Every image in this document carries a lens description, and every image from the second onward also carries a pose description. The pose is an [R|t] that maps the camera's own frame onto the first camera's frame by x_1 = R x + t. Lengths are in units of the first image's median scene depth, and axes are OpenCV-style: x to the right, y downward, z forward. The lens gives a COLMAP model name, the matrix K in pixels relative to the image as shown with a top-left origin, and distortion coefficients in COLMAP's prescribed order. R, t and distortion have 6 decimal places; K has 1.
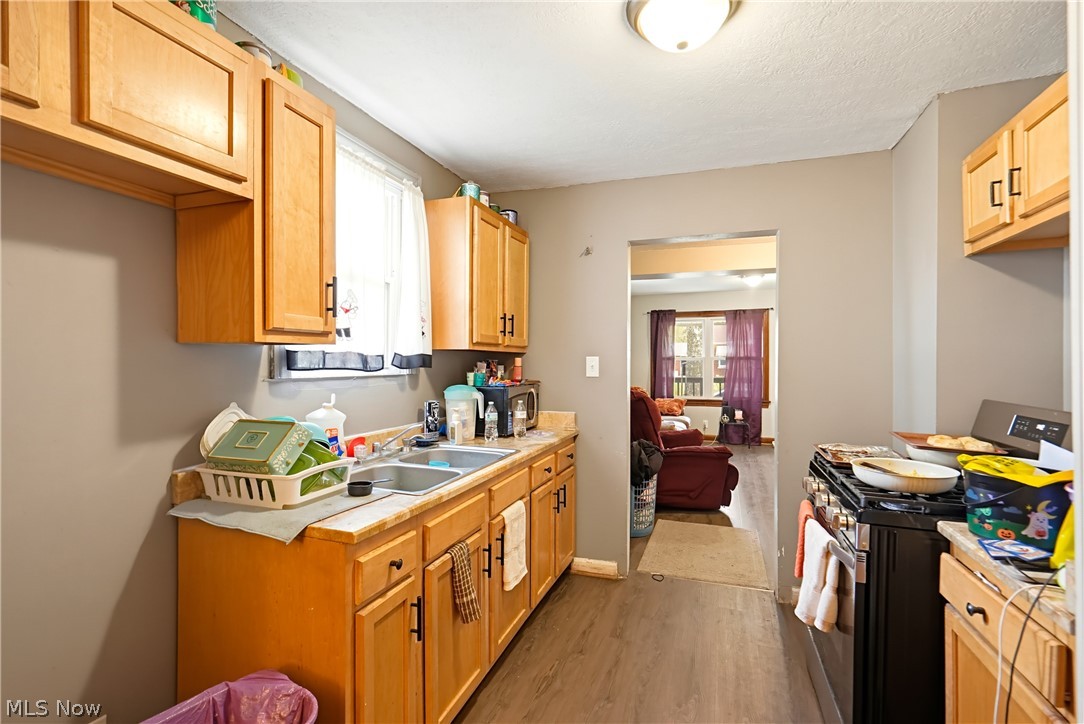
lens RADIAL K [[495.8, 0, 540.7], [0, 495.8, 366.0], [0, 0, 1]] dist [-0.004826, -0.000130]
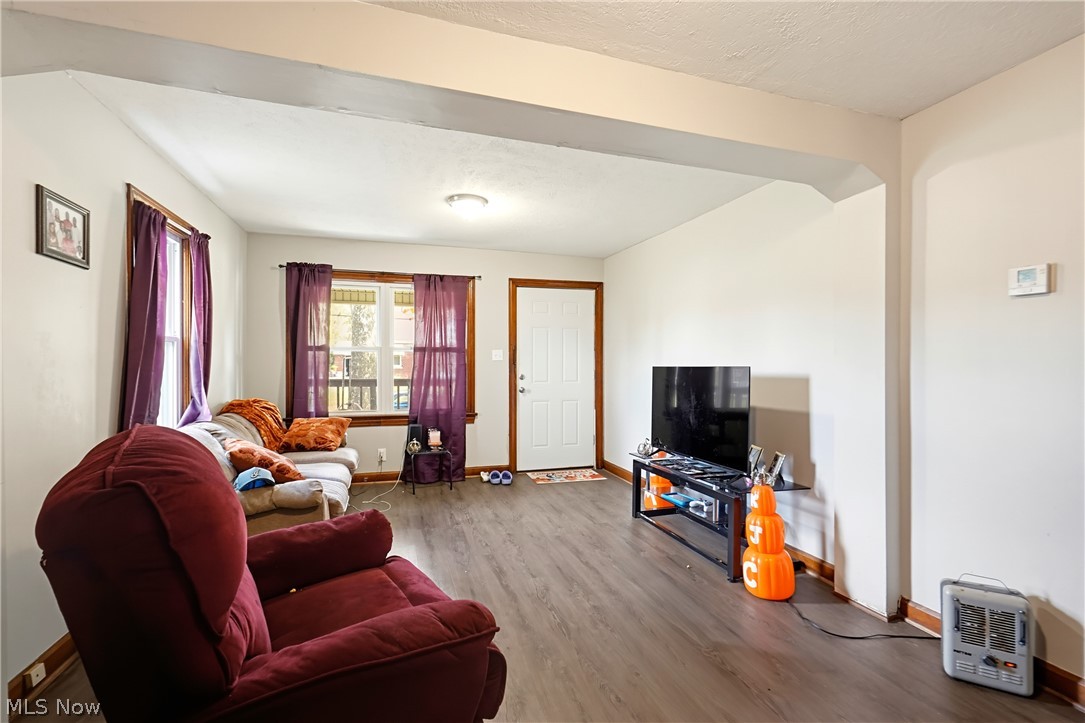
lens RADIAL K [[496.3, 0, 540.8], [0, 496.3, 362.4], [0, 0, 1]] dist [-0.004826, -0.000130]
pose [[0.795103, 0.004414, 0.606459, 0.118085], [-0.000927, 0.999981, -0.006063, 0.005577], [-0.606474, 0.004259, 0.795092, 0.398904]]
